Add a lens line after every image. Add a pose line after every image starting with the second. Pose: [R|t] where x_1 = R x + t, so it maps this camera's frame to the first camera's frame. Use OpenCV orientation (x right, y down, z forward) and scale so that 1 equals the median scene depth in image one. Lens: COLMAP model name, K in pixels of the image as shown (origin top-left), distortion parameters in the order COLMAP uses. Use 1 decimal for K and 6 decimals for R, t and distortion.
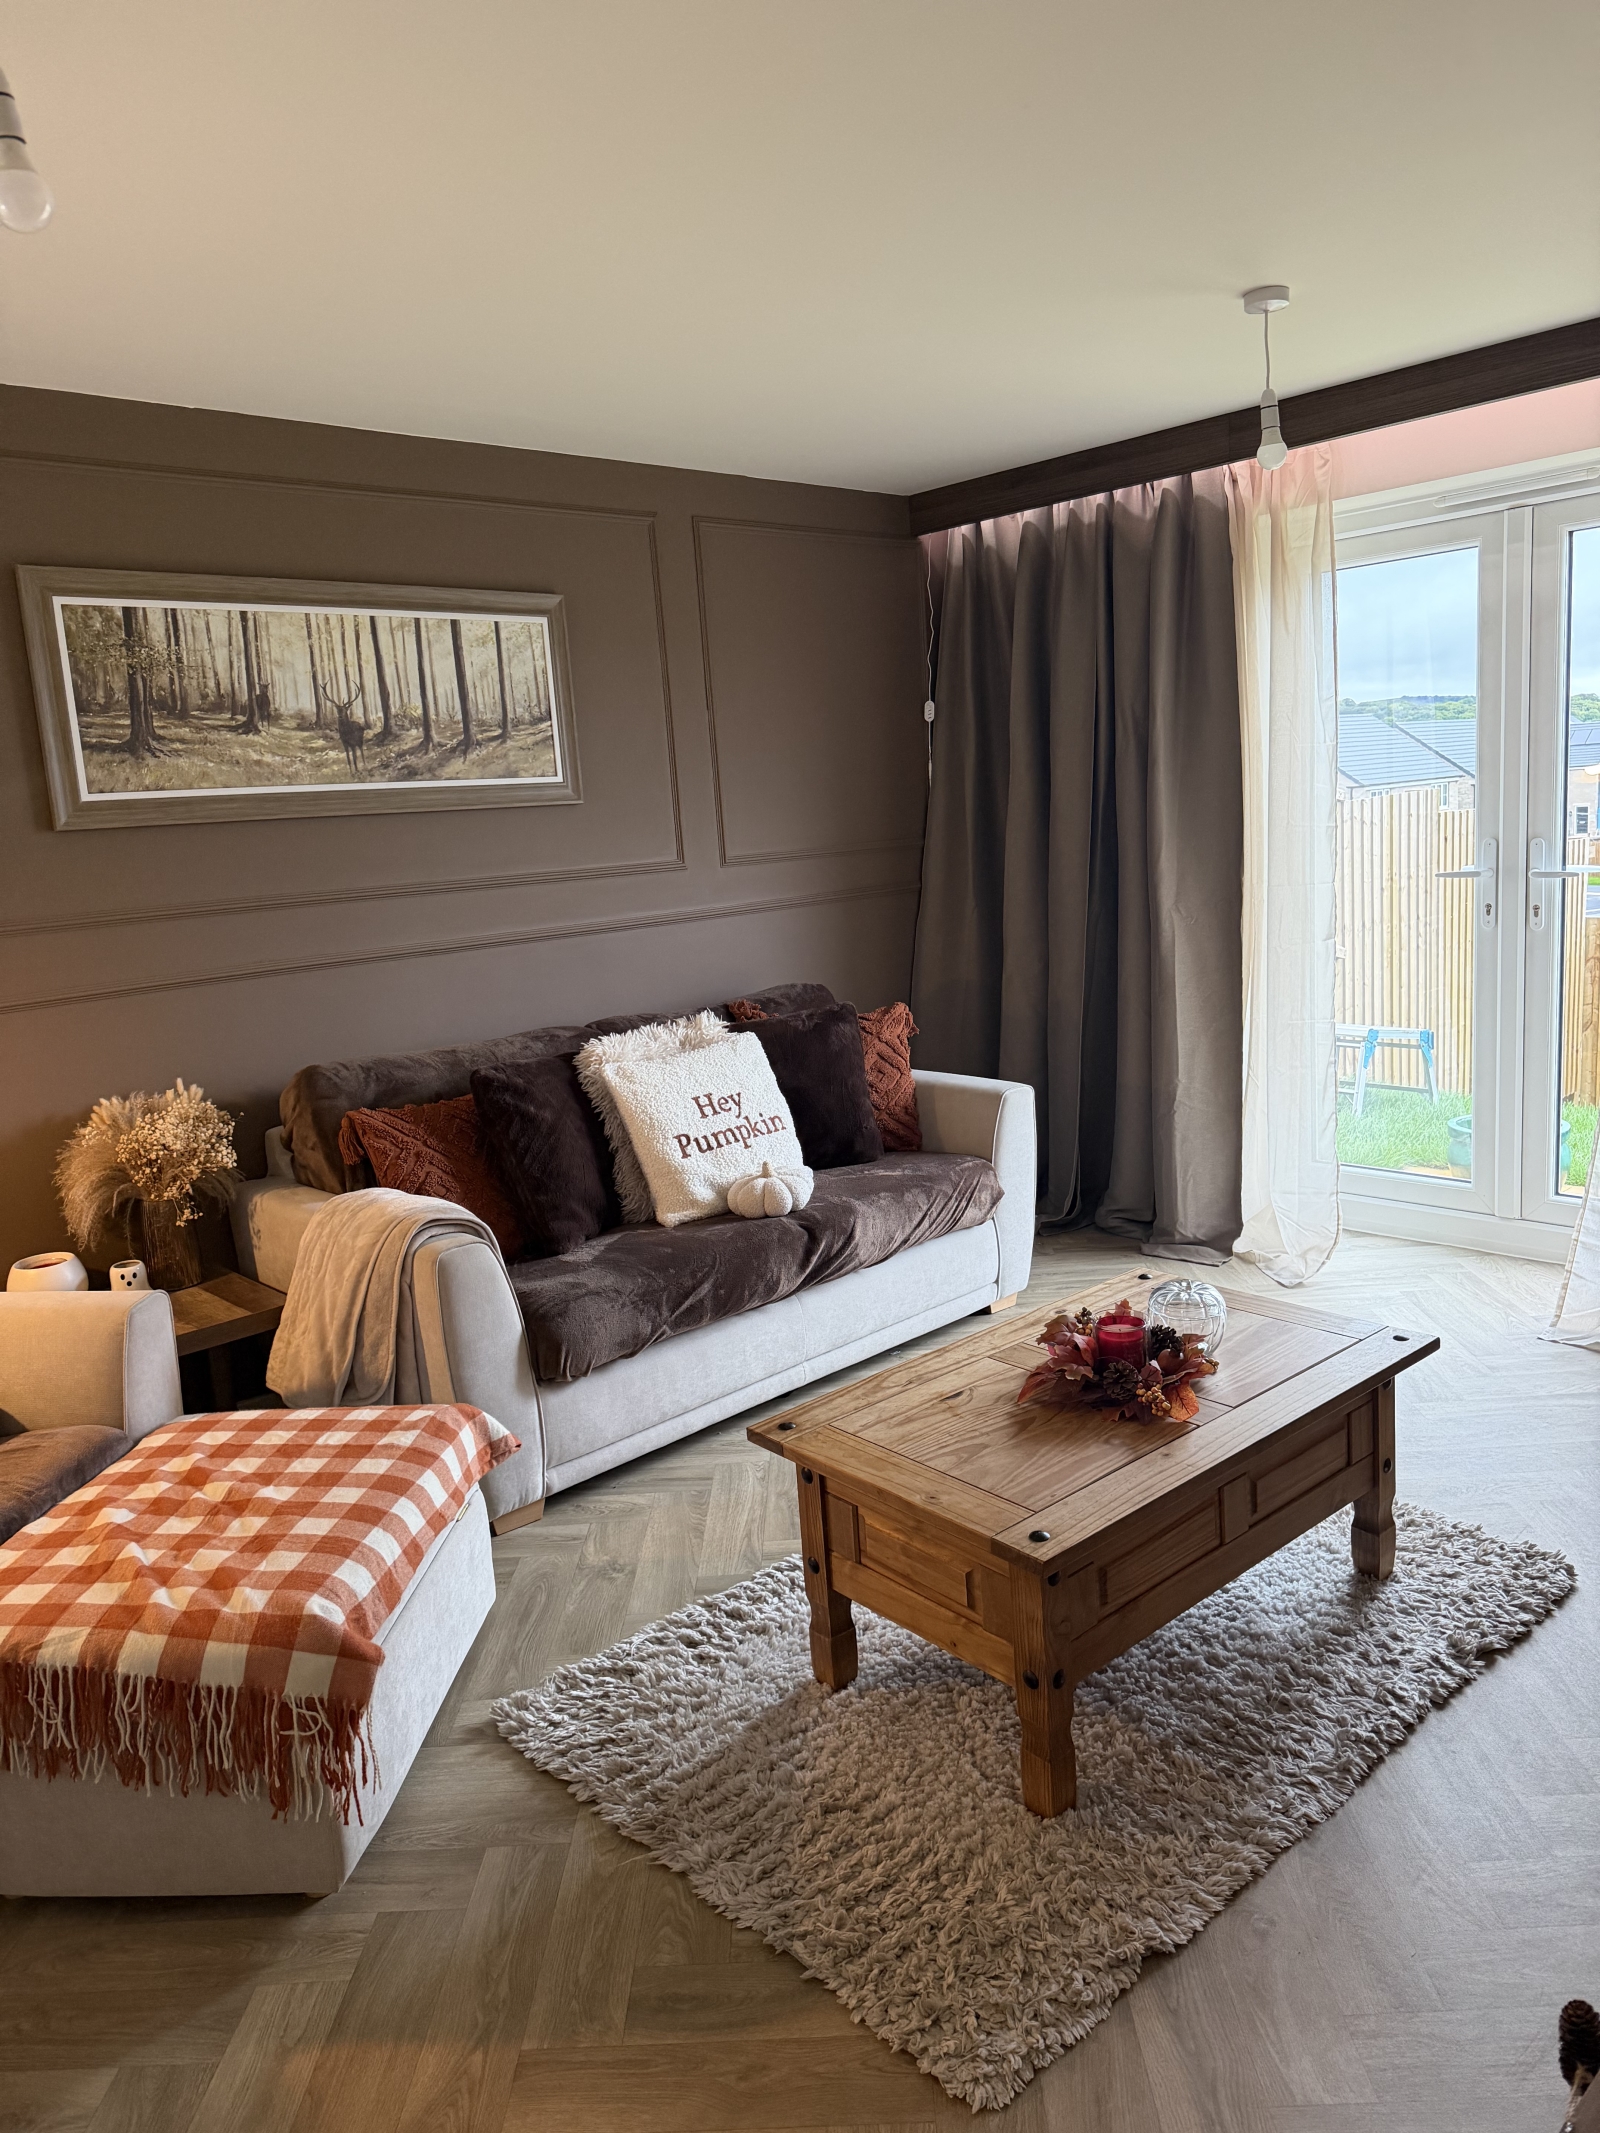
lens RADIAL K [[1486.0, 0, 795.0], [0, 1486.0, 1029.7], [0, 0, 1]] dist [0.059111, -0.161848]
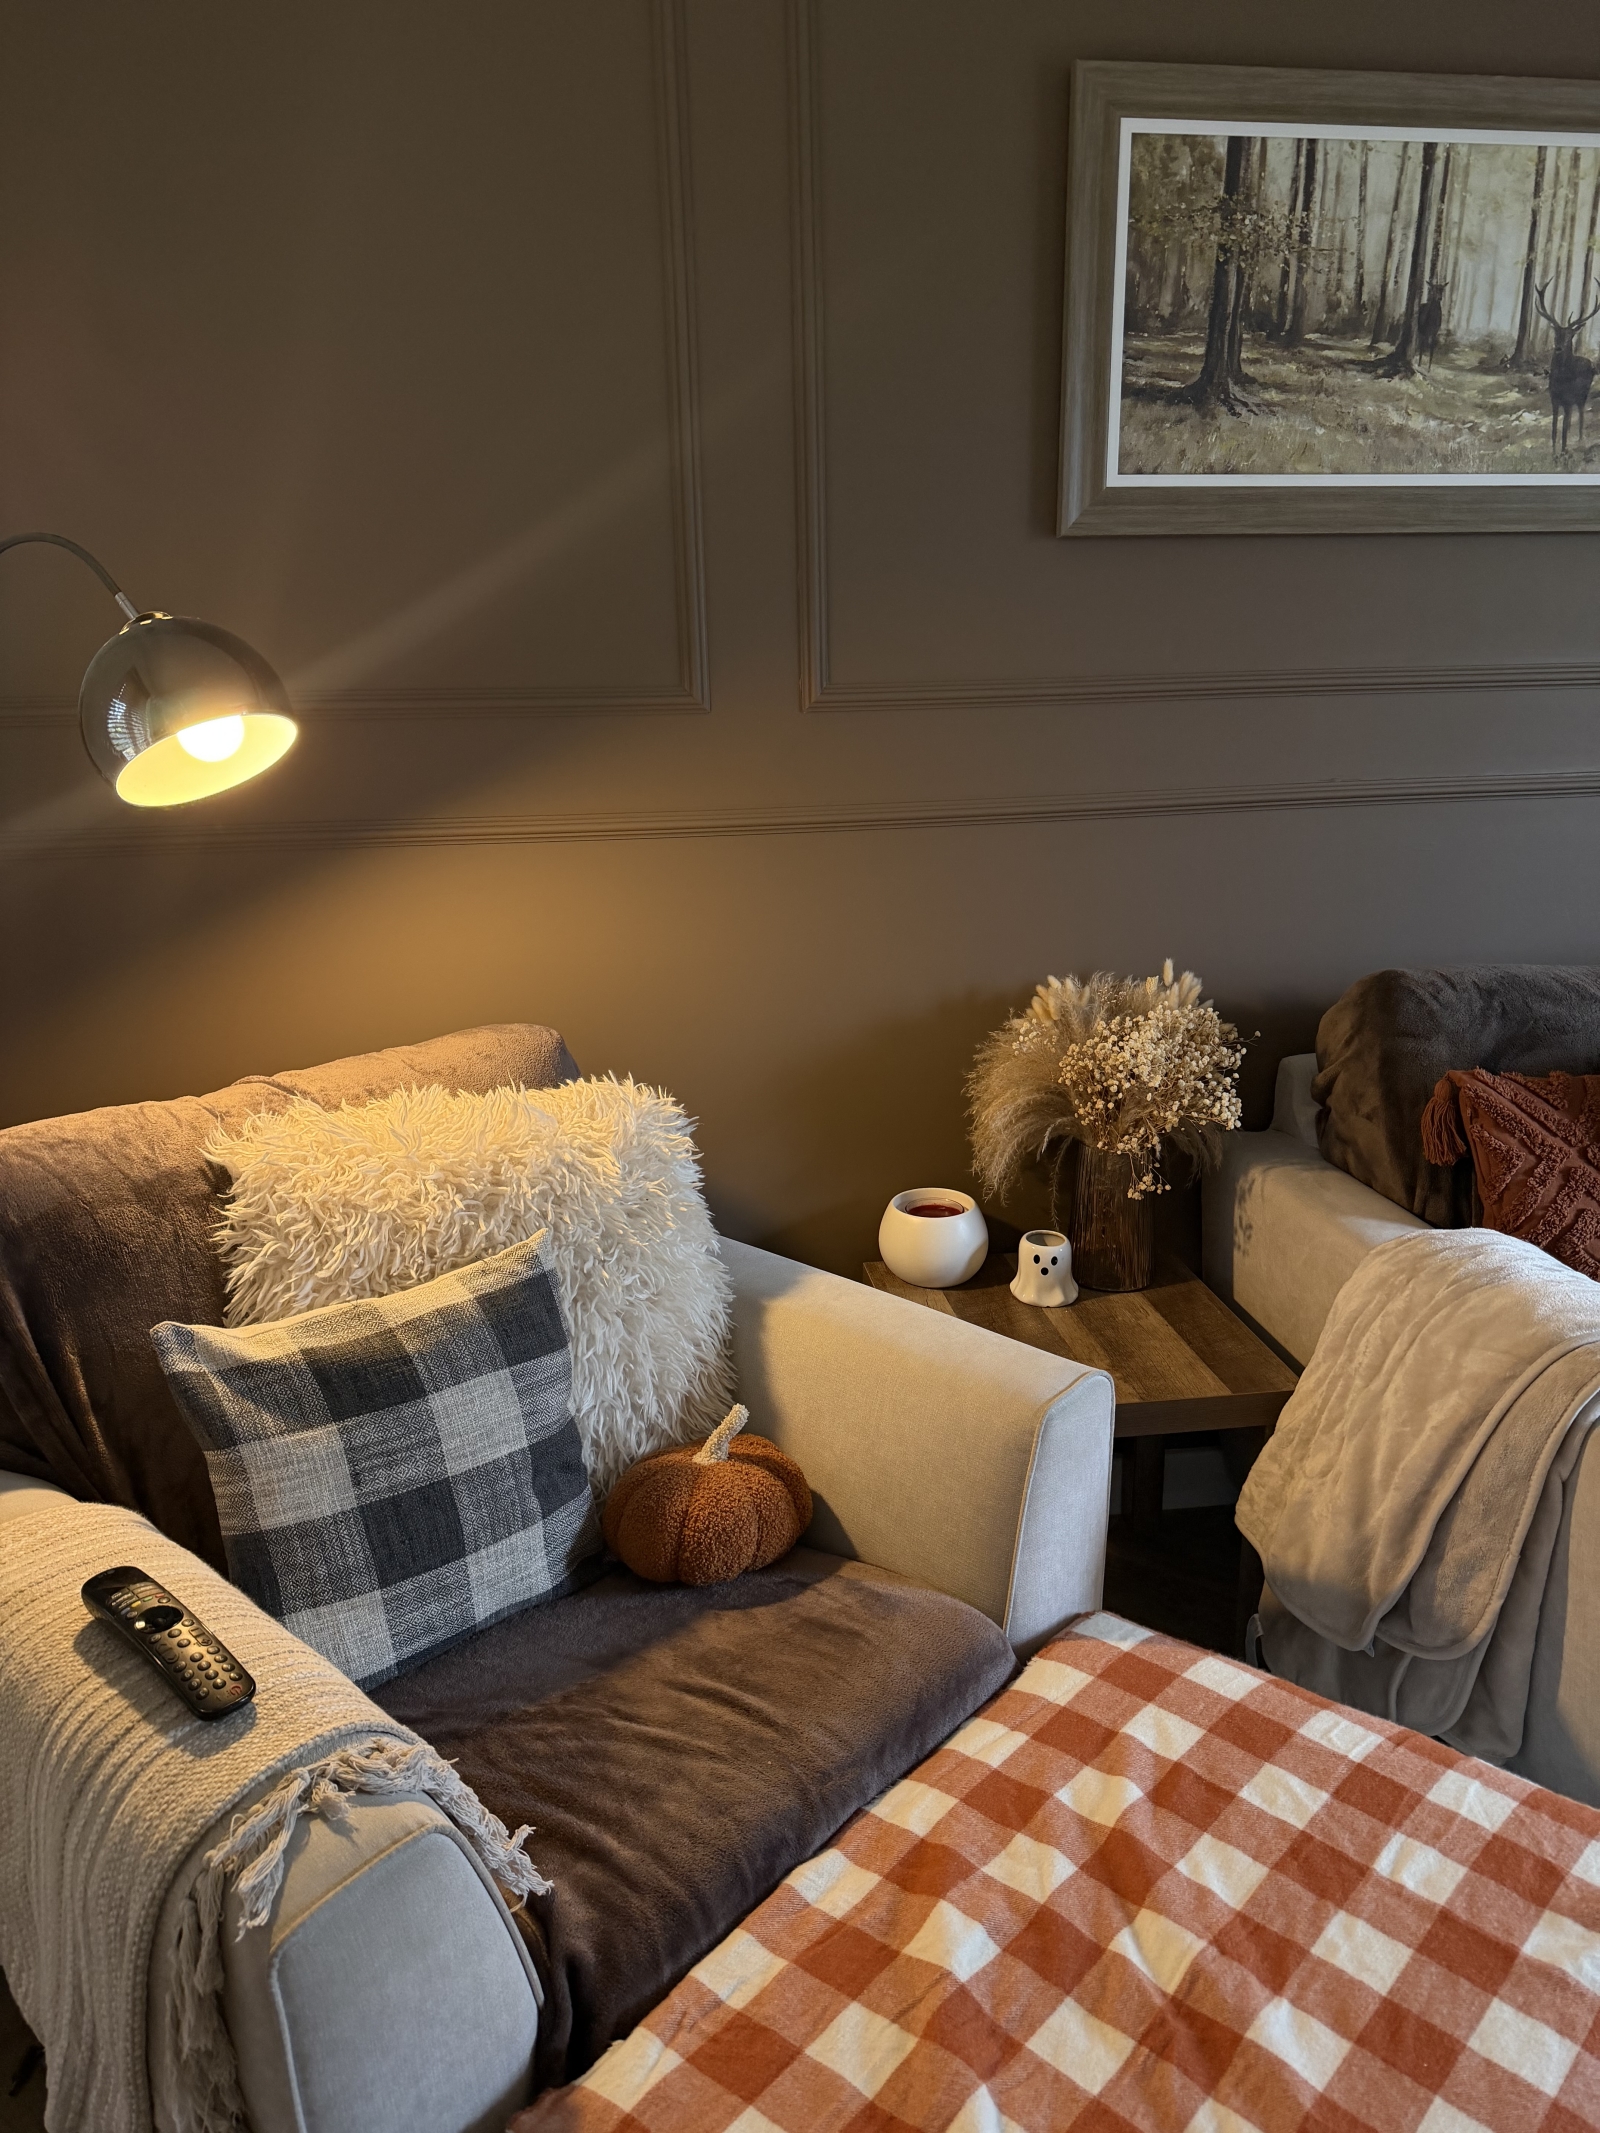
lens RADIAL K [[1506.3, 0, 767.6], [0, 1506.3, 1061.5], [0, 0, 1]] dist [0.157857, -0.173648]
pose [[0.811227, 0.213663, -0.544297, -0.191771], [-0.129704, 0.973413, 0.188799, -0.024926], [0.570165, -0.082561, 0.817371, 0.376644]]
